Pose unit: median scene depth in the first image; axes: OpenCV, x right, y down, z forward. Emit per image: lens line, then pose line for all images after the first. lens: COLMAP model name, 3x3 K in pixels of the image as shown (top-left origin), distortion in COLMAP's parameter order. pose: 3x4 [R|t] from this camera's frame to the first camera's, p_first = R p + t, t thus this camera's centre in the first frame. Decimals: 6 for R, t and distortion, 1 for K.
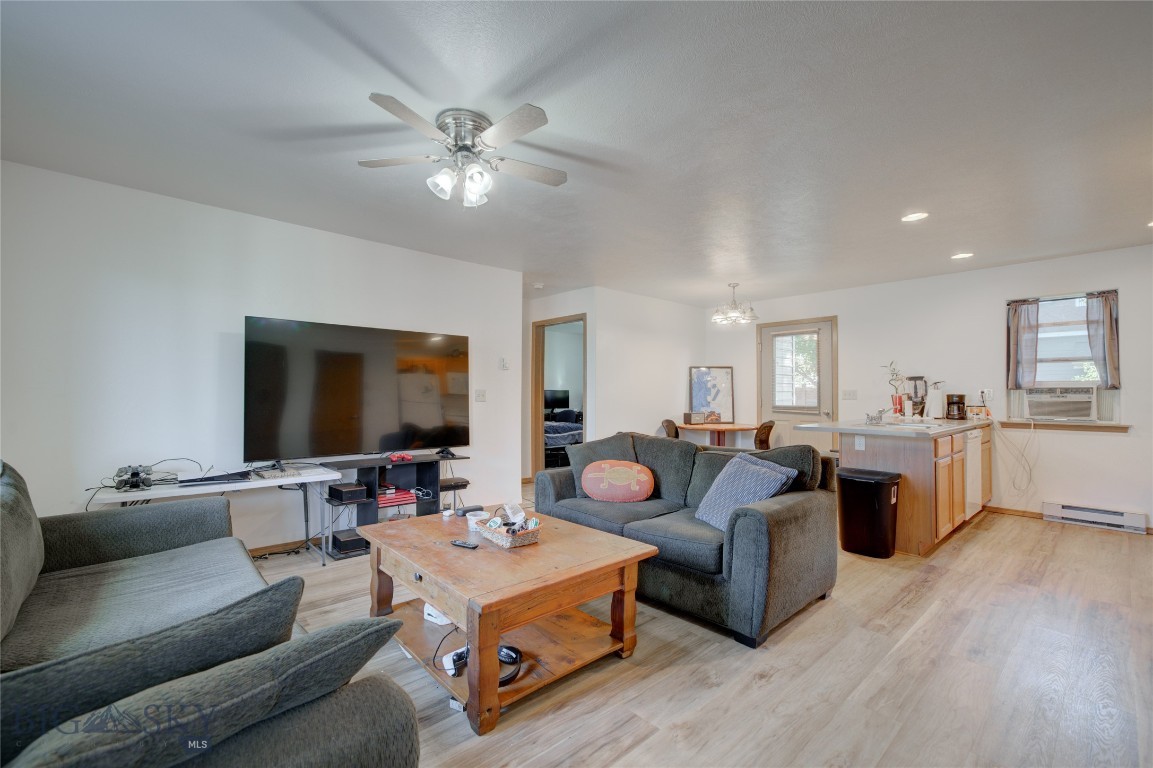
lens RADIAL K [[497.6, 0, 571.2], [0, 497.6, 385.4], [0, 0, 1]] dist [0.007609, 0.000995]
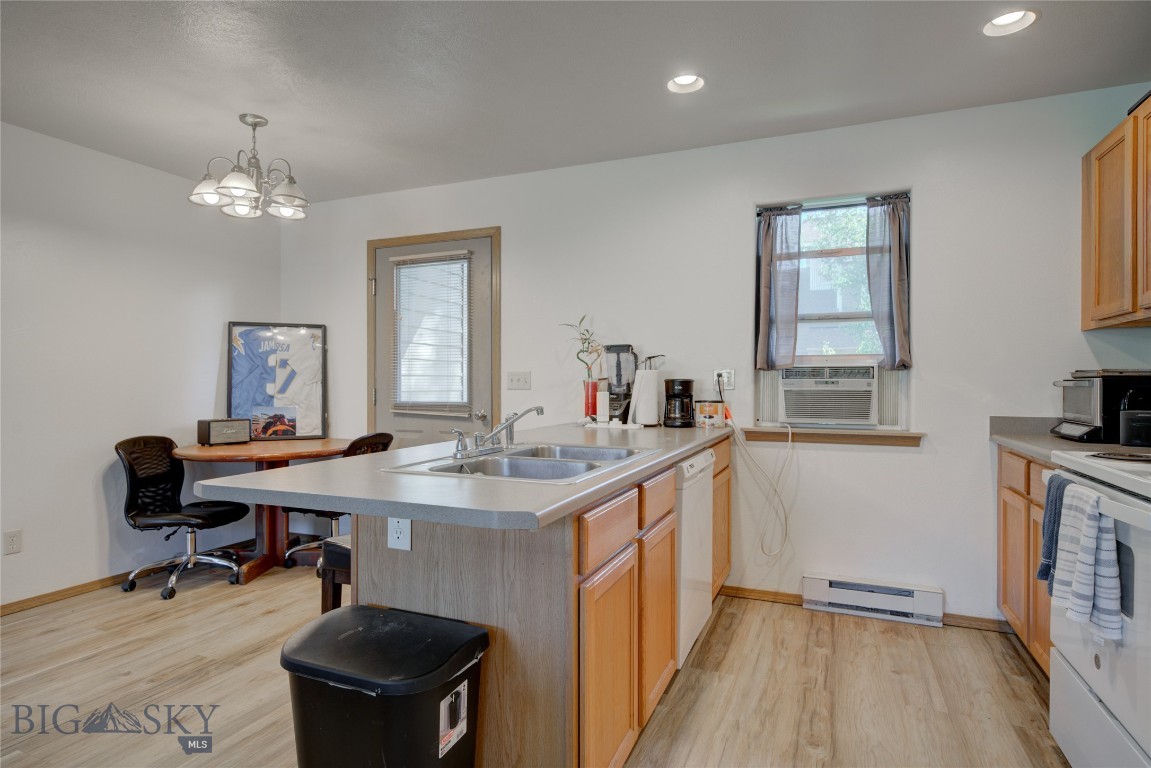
lens RADIAL K [[599.8, 0, 578.7], [0, 599.8, 384.2], [0, 0, 1]] dist [-0.003835, -0.001261]
pose [[0.906986, -0.001100, 0.421158, 0.420981], [-0.007018, 0.999818, 0.017726, 0.013262], [-0.421101, -0.019033, 0.906814, 0.487965]]
